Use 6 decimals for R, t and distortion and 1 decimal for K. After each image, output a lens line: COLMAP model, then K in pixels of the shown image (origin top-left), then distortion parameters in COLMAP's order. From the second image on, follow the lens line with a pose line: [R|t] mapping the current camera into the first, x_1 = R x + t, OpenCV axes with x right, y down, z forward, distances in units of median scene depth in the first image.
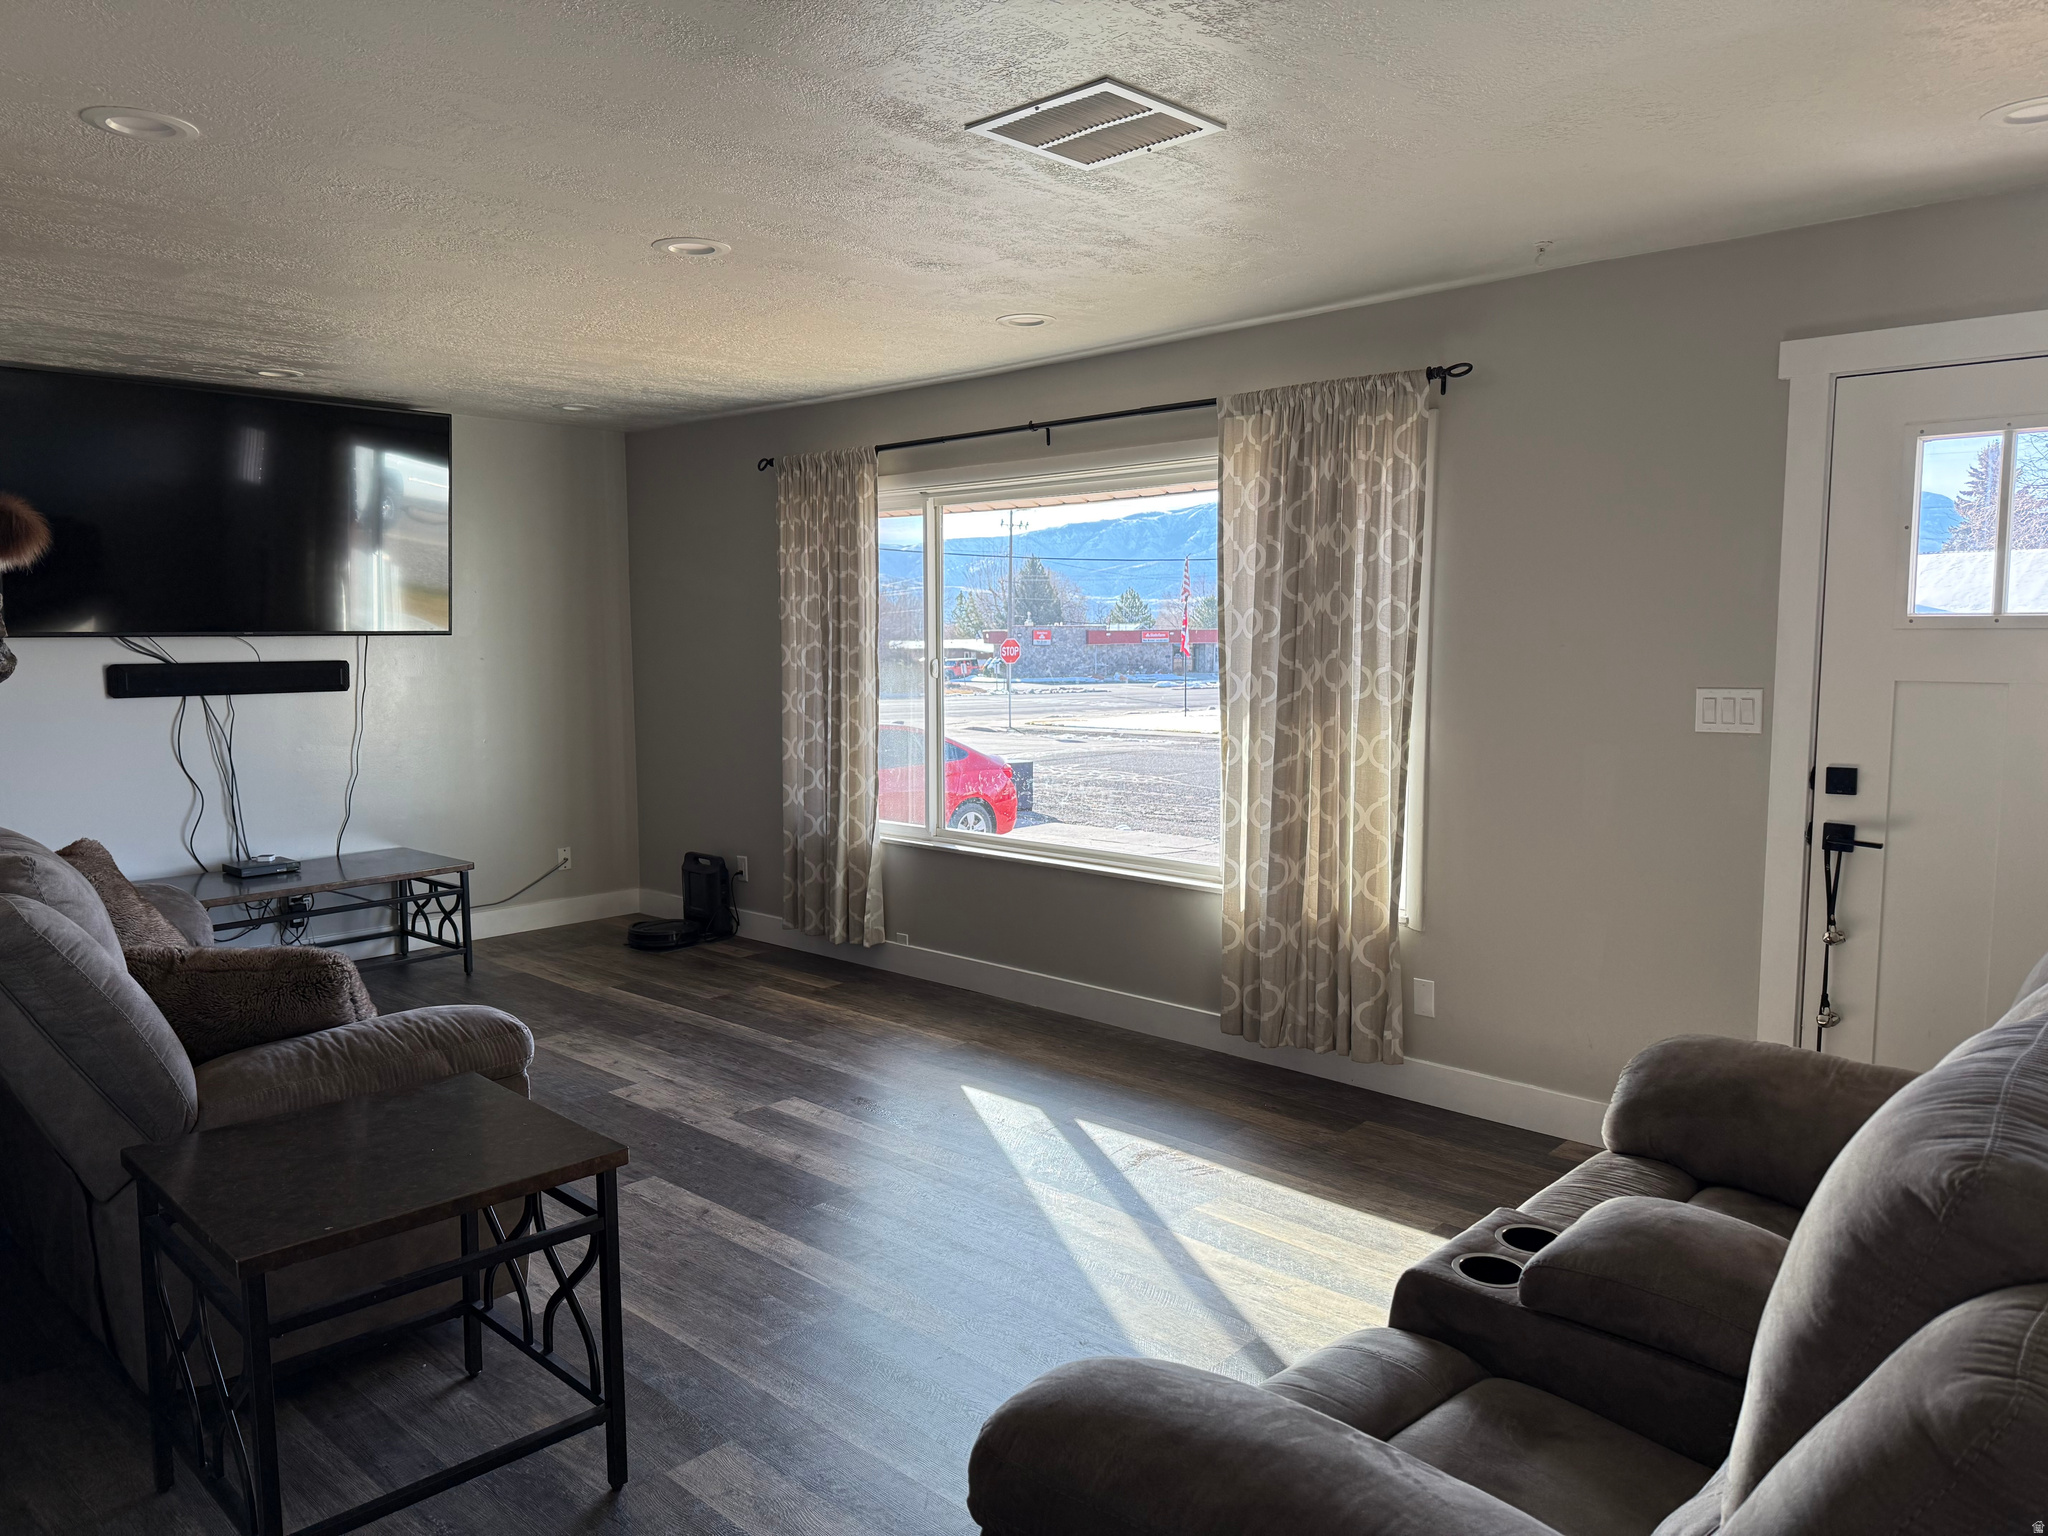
lens RADIAL K [[1420.5, 0, 1026.4], [0, 1420.5, 765.1], [0, 0, 1]] dist [0.182341, -0.313092]
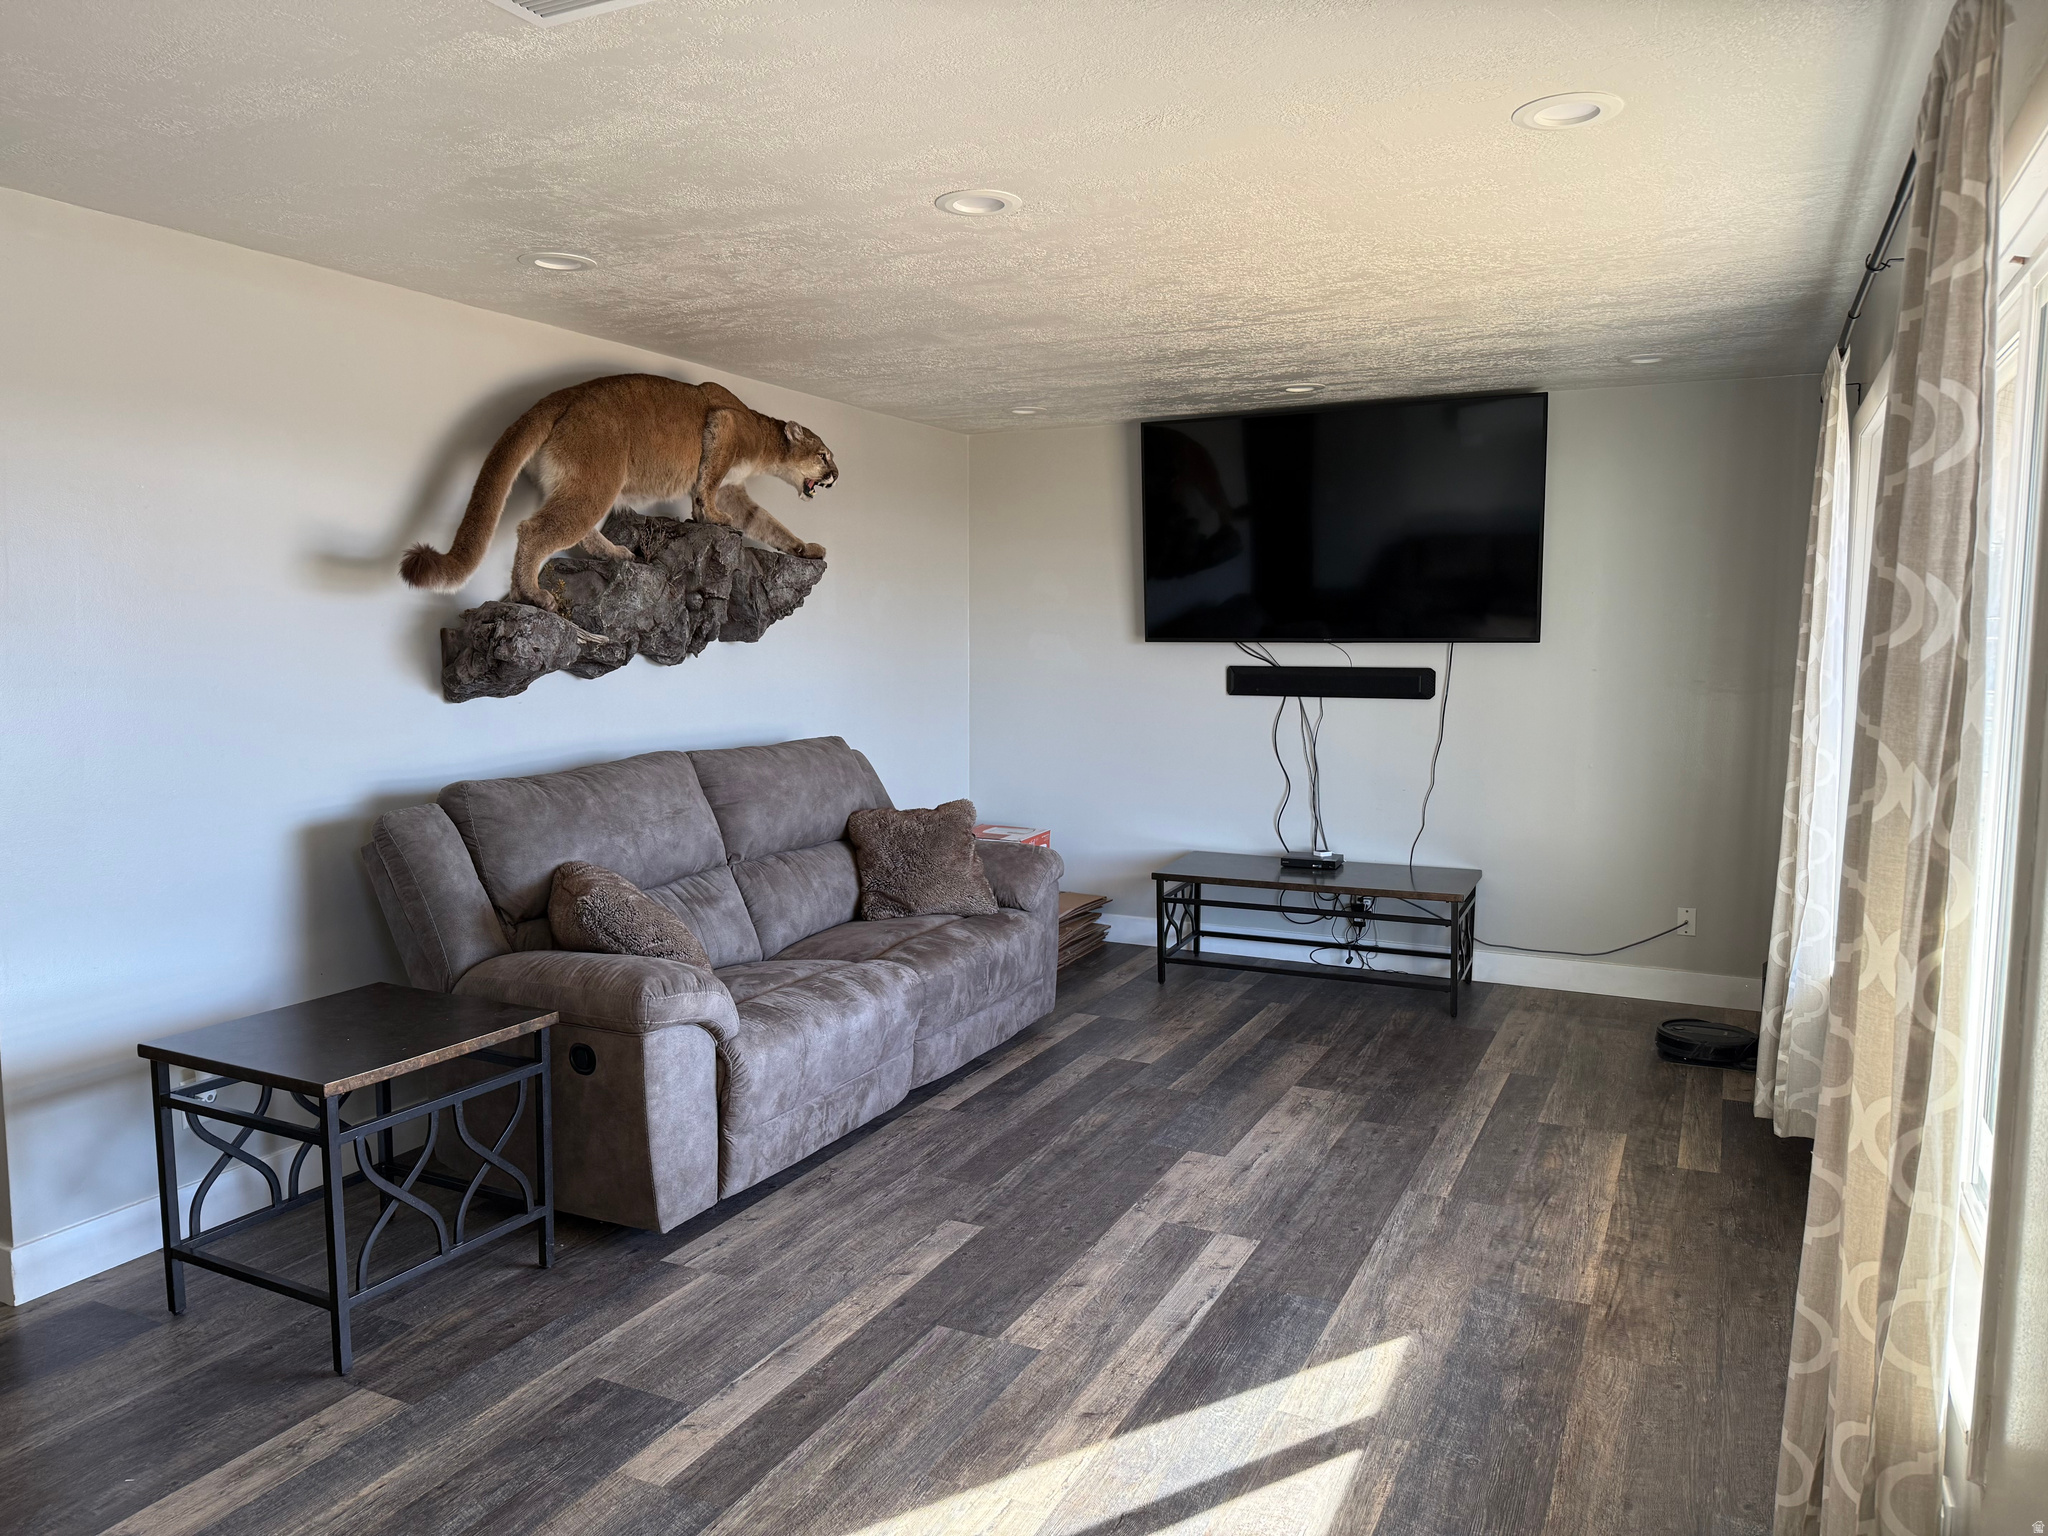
lens RADIAL K [[1420.5, 0, 1026.4], [0, 1420.5, 765.1], [0, 0, 1]] dist [0.182341, -0.313092]
pose [[0.299428, 0.092355, -0.949639, 0.502685], [-0.094648, 0.993270, 0.066755, -0.062055], [0.949413, 0.069893, 0.306154, 0.605835]]
